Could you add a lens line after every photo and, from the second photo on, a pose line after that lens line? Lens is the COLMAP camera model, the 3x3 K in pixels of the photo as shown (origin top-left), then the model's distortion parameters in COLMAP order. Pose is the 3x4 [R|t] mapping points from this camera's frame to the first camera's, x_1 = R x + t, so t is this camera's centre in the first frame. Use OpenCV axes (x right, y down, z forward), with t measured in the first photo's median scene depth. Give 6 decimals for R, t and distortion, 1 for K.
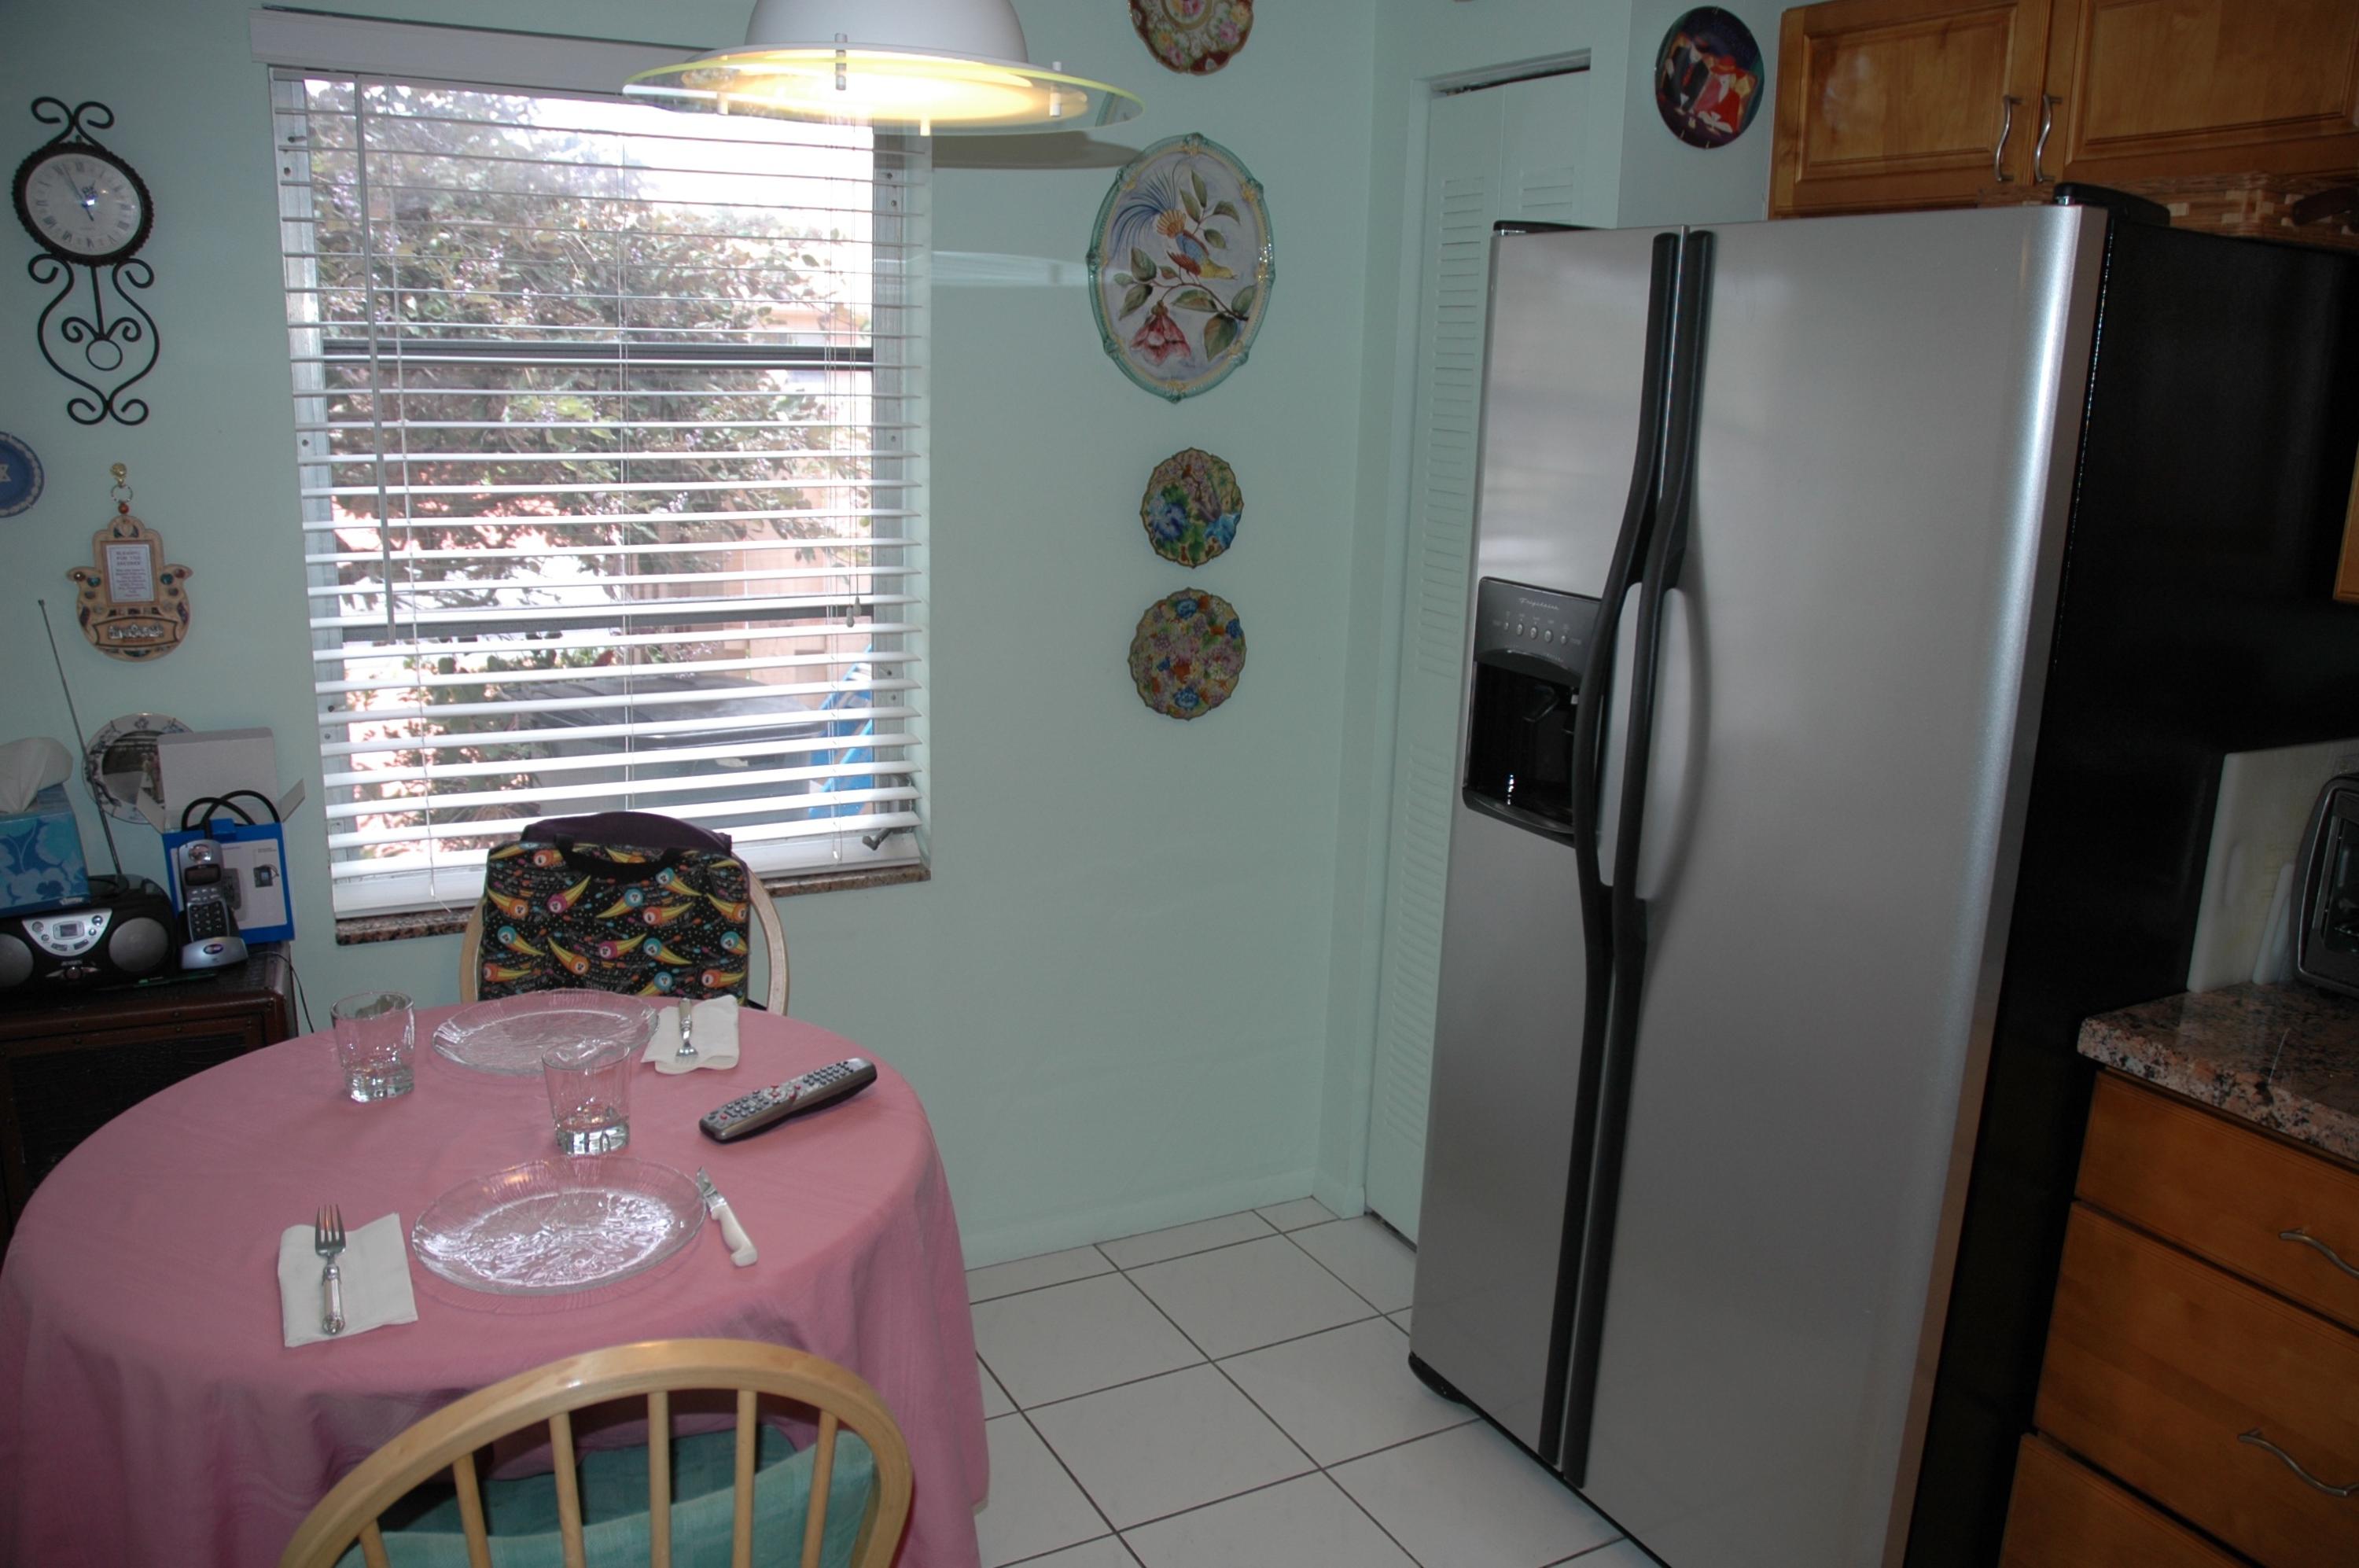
lens RADIAL K [[1867.1, 0, 1184.7], [0, 1867.1, 805.3], [0, 0, 1]] dist [-0.184759, 0.203094]
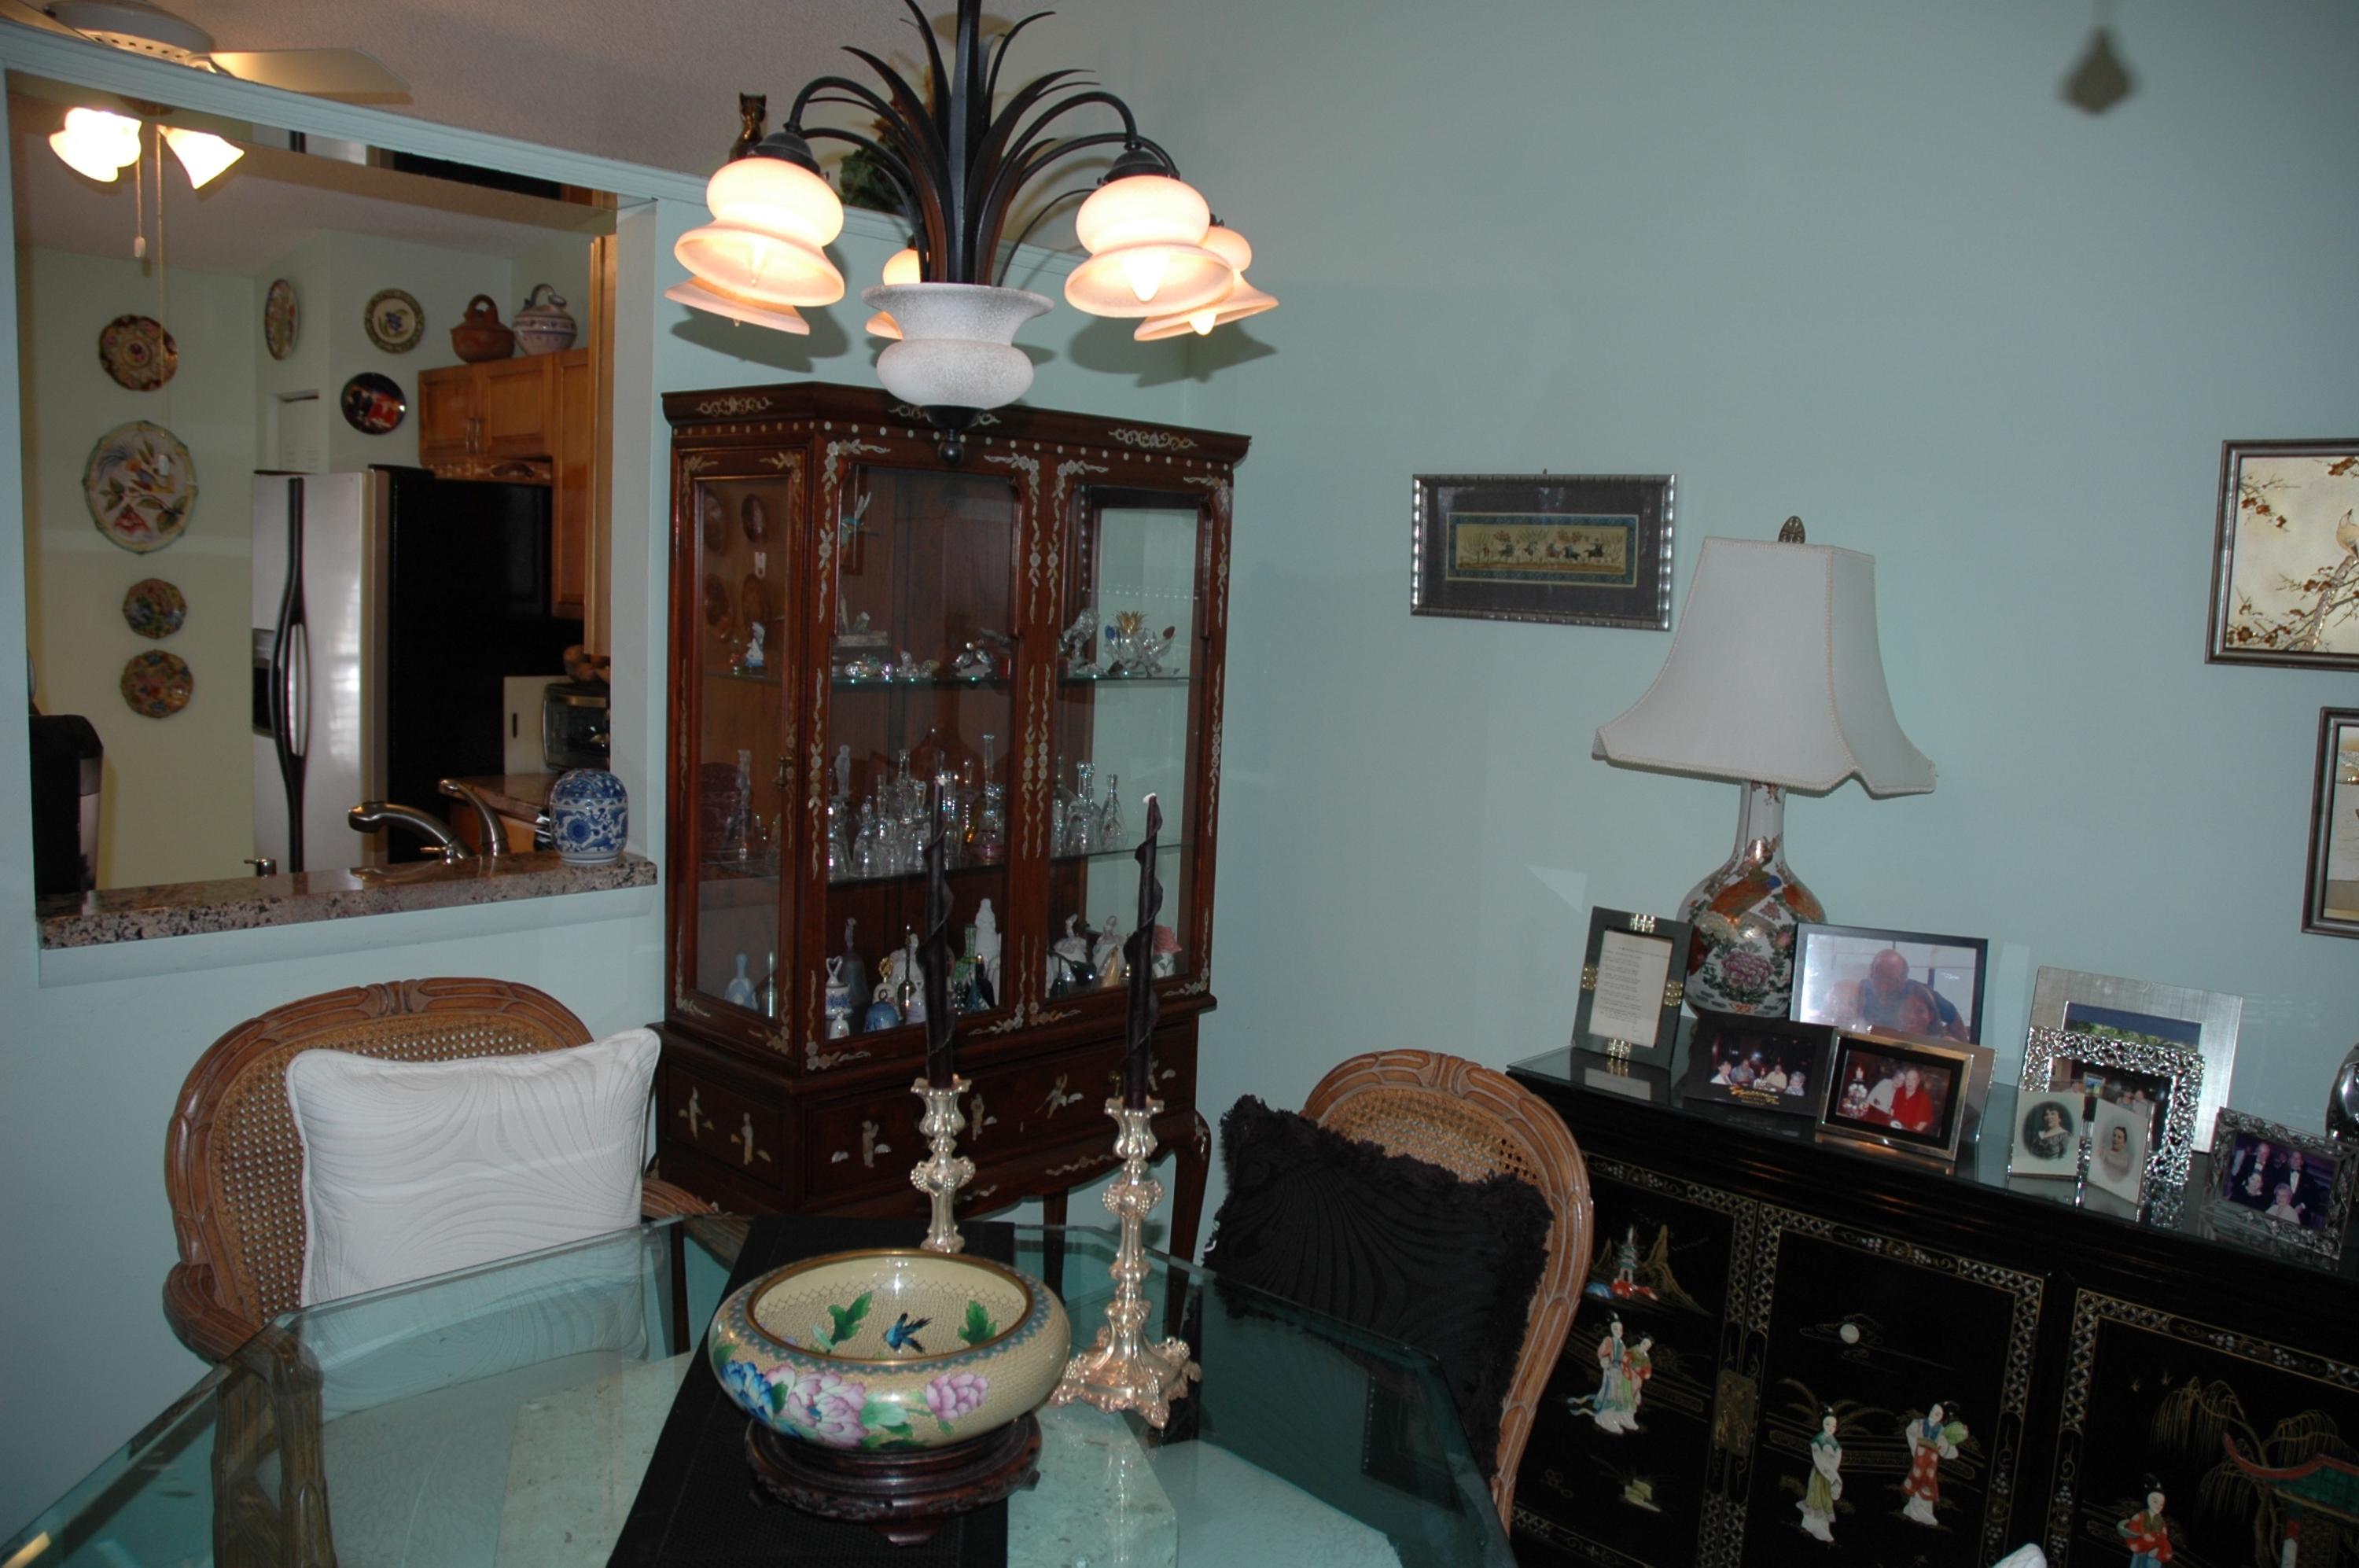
lens RADIAL K [[1867.1, 0, 1184.7], [0, 1867.1, 805.3], [0, 0, 1]] dist [-0.184759, 0.203094]
pose [[0.946085, -0.032124, 0.322321, 0.425439], [0.065549, 0.993470, -0.093386, 0.301677], [-0.317217, 0.109479, 0.942013, -1.134244]]
